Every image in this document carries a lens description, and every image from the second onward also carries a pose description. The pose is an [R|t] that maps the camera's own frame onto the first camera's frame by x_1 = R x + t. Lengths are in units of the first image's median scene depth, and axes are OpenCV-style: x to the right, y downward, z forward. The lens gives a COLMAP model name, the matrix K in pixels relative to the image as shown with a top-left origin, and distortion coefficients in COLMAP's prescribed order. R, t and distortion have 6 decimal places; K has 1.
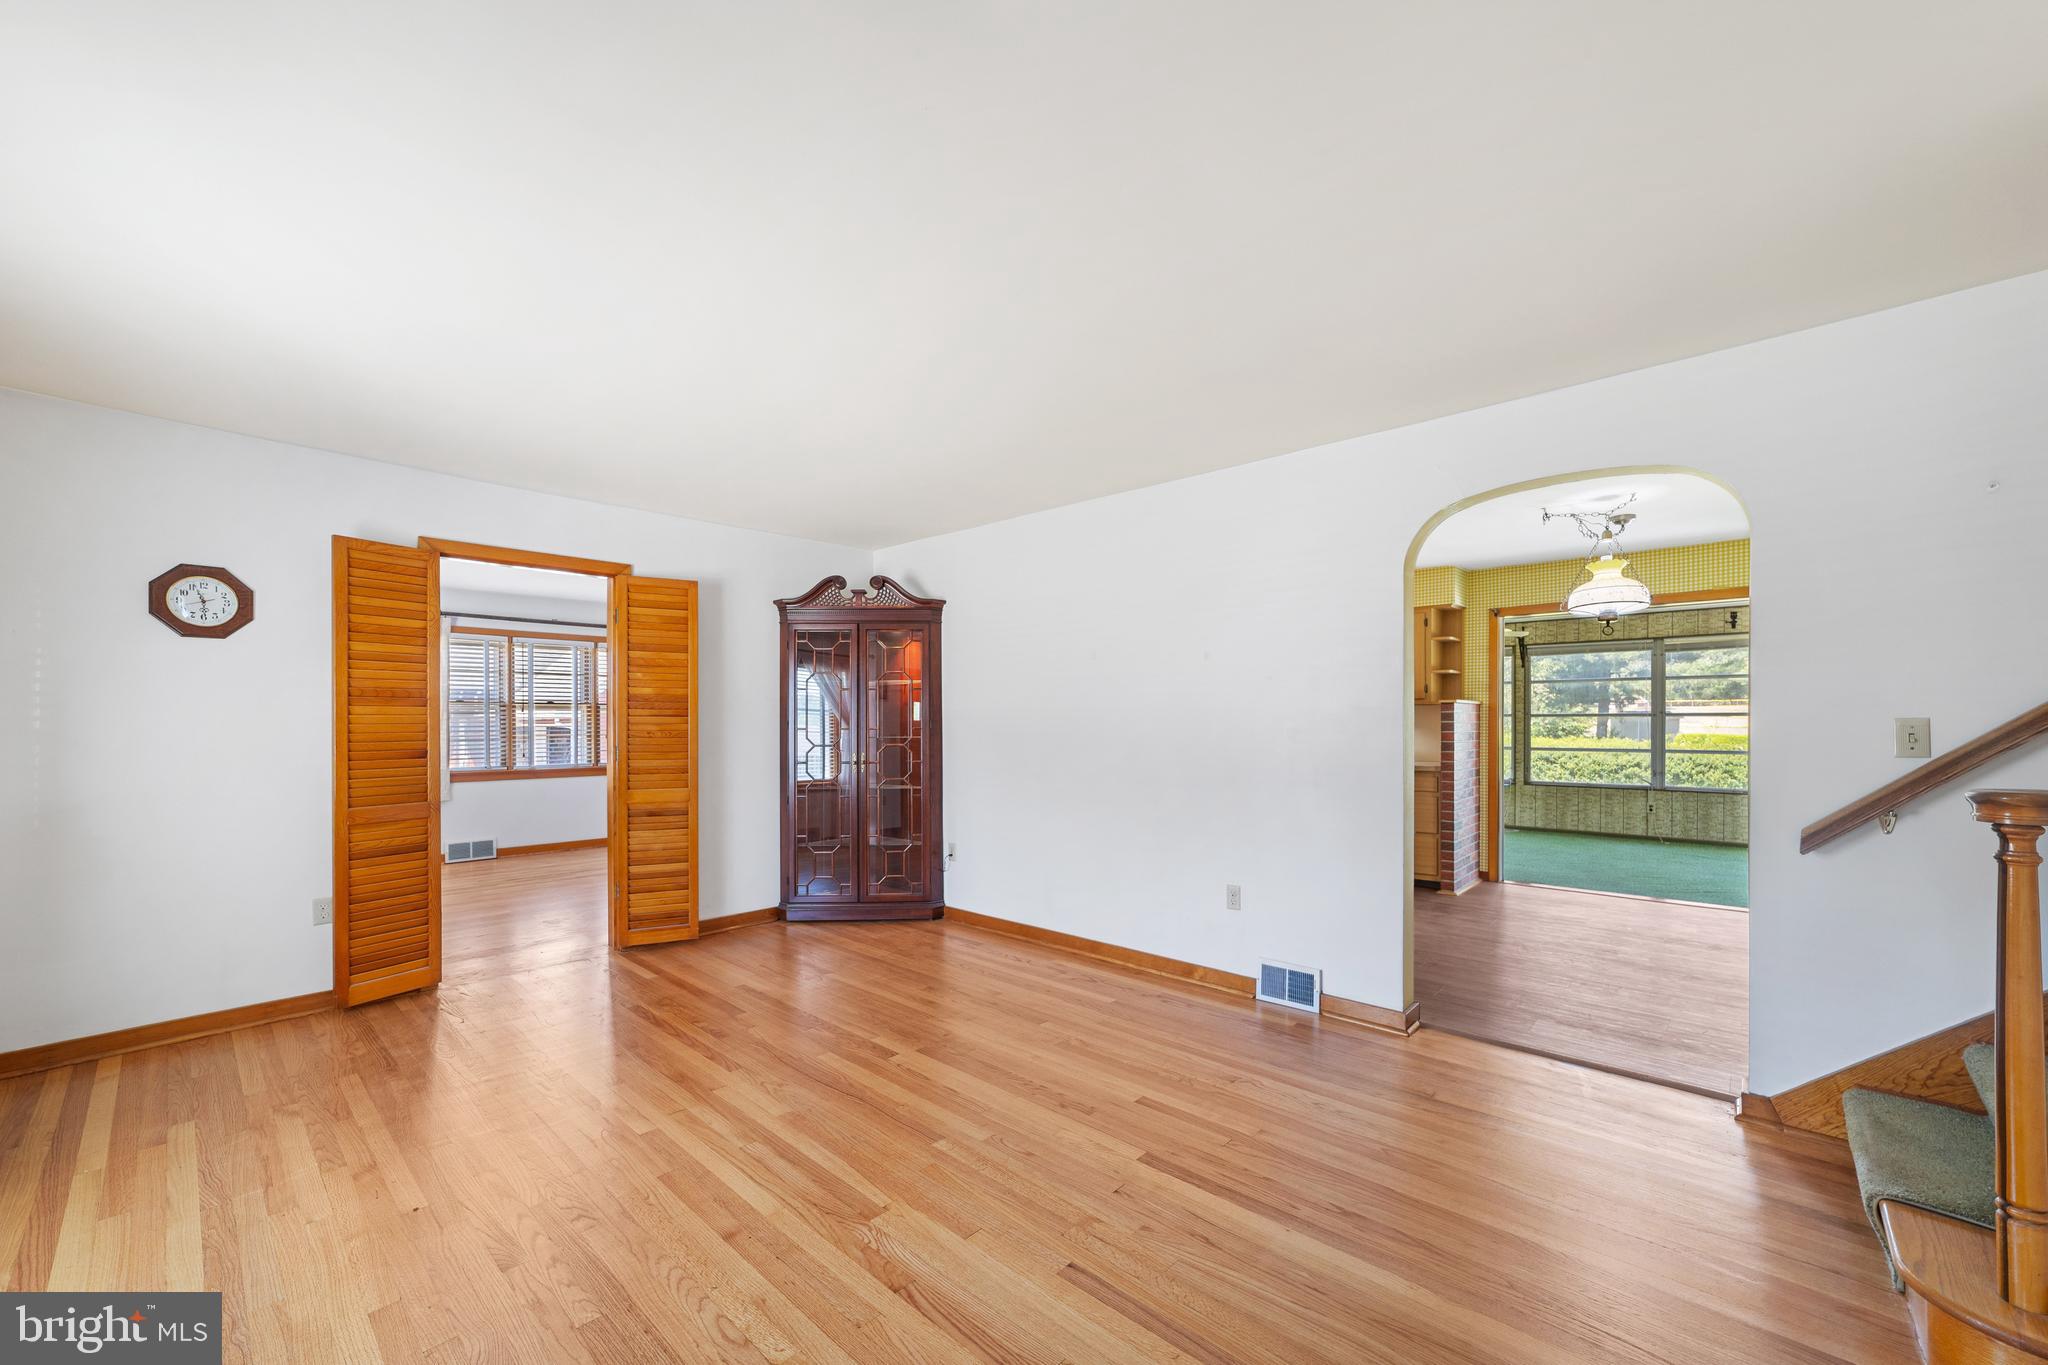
lens RADIAL K [[796.7, 0, 1026.3], [0, 796.7, 703.2], [0, 0, 1]] dist [0.000185, -0.000009]
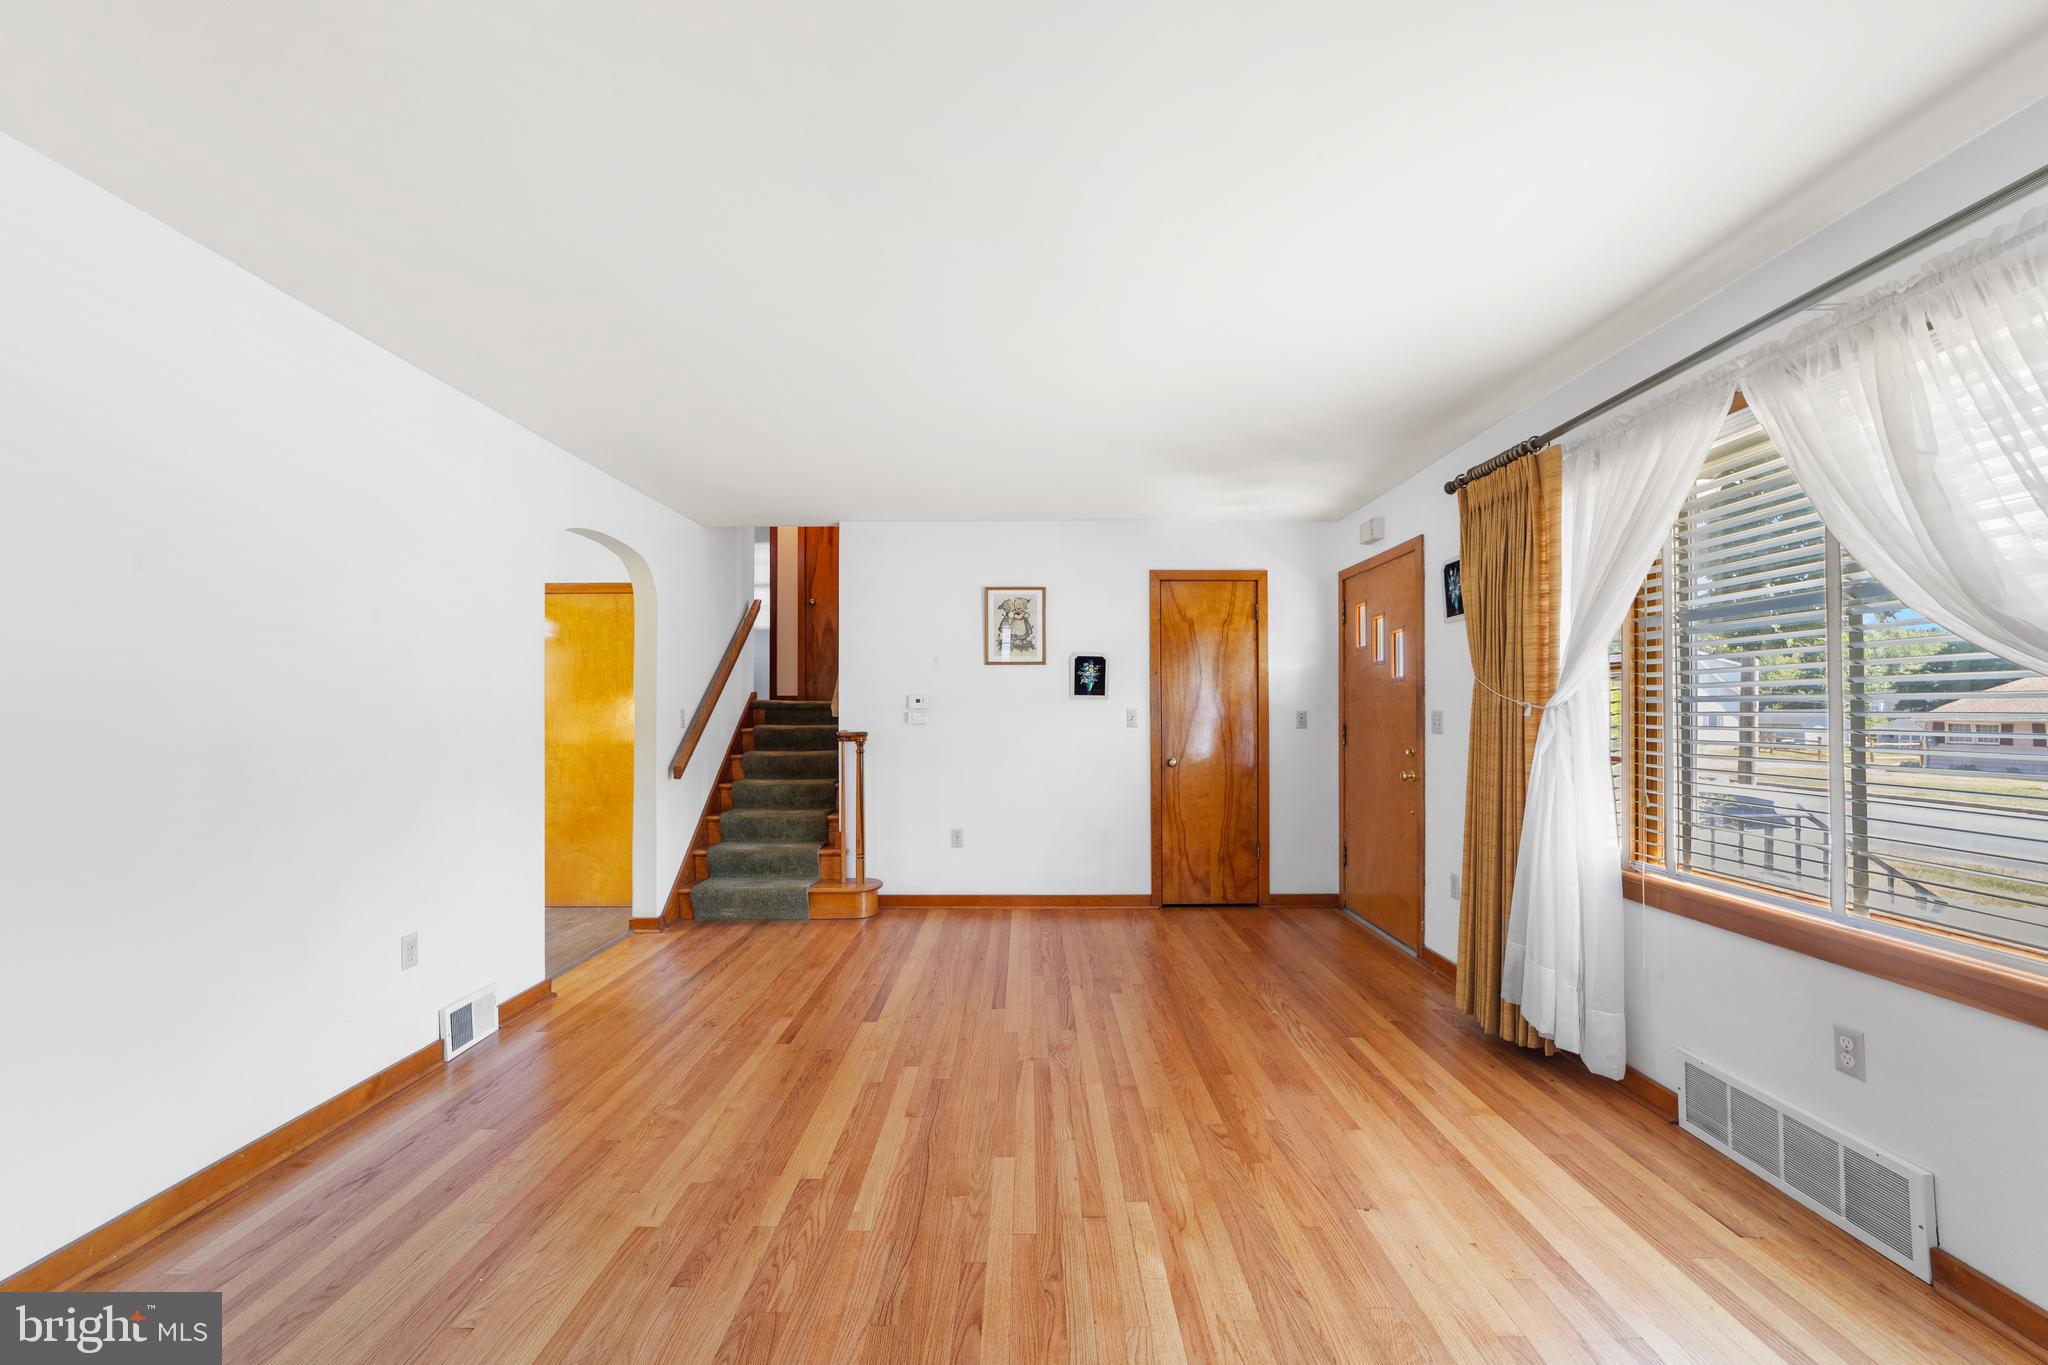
lens RADIAL K [[796.7, 0, 1026.3], [0, 796.7, 703.2], [0, 0, 1]] dist [0.000185, -0.000009]
pose [[-0.675006, 0.006317, 0.737785, -0.957764], [-0.014487, 0.999657, -0.021814, 0.035592], [-0.737670, -0.025413, -0.674683, 1.568106]]
